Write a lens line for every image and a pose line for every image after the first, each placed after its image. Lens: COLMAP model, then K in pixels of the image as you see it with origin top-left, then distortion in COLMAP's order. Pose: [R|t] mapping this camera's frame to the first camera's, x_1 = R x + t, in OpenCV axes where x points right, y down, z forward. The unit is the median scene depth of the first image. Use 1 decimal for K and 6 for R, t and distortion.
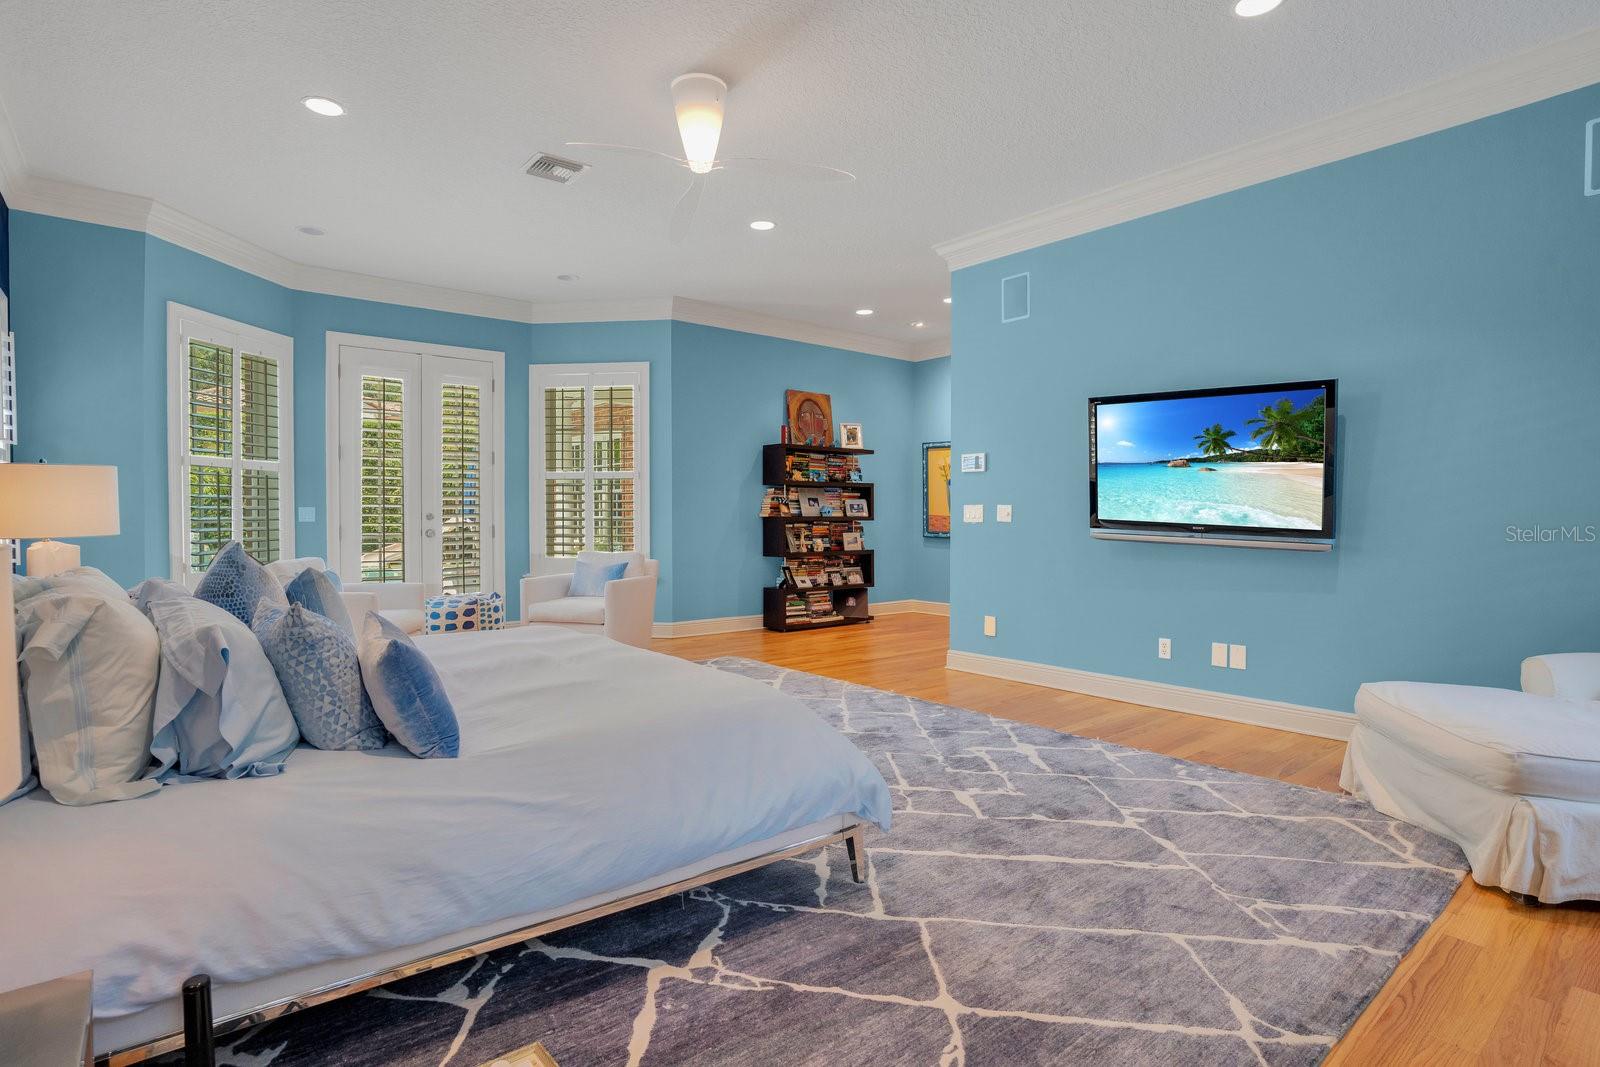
lens RADIAL K [[763.4, 0, 810.6], [0, 763.4, 524.4], [0, 0, 1]] dist [-0.070022, 0.028331]
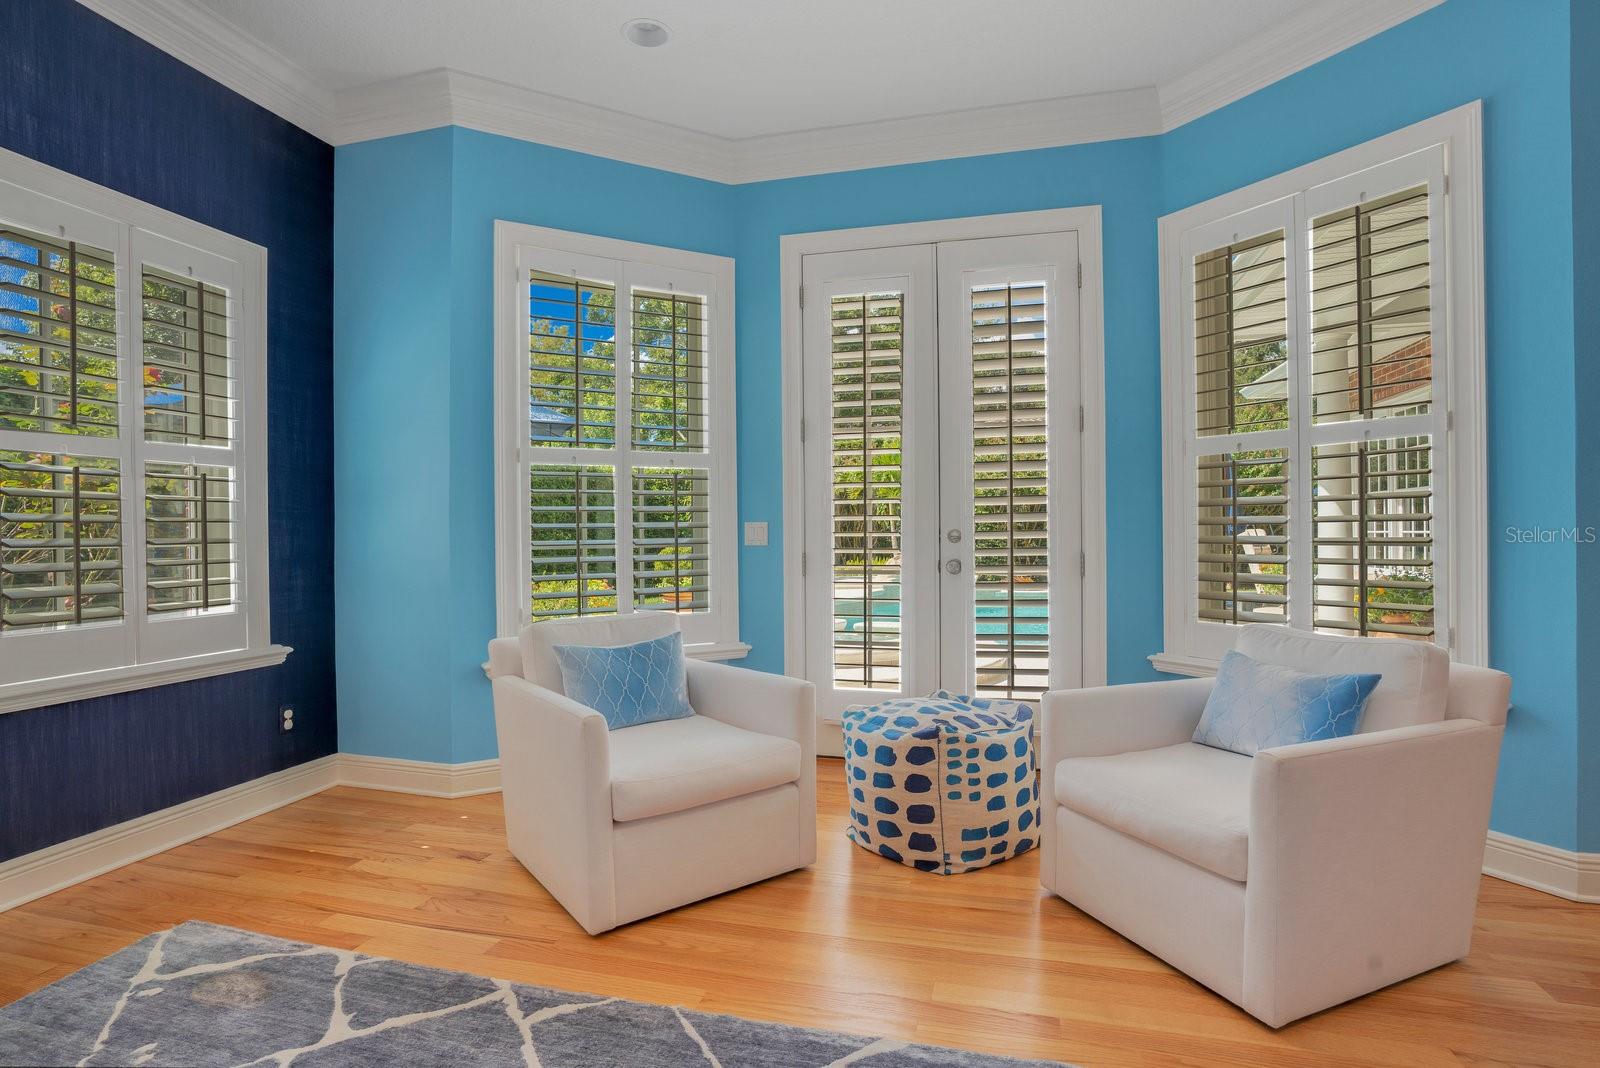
lens RADIAL K [[763.4, 0, 810.6], [0, 763.4, 524.9], [0, 0, 1]] dist [-0.070022, 0.028331]
pose [[0.529842, -0.017103, -0.847924, -0.111400], [-0.000749, 0.999787, -0.020634, -0.006968], [0.848096, 0.011568, 0.529716, 0.701415]]
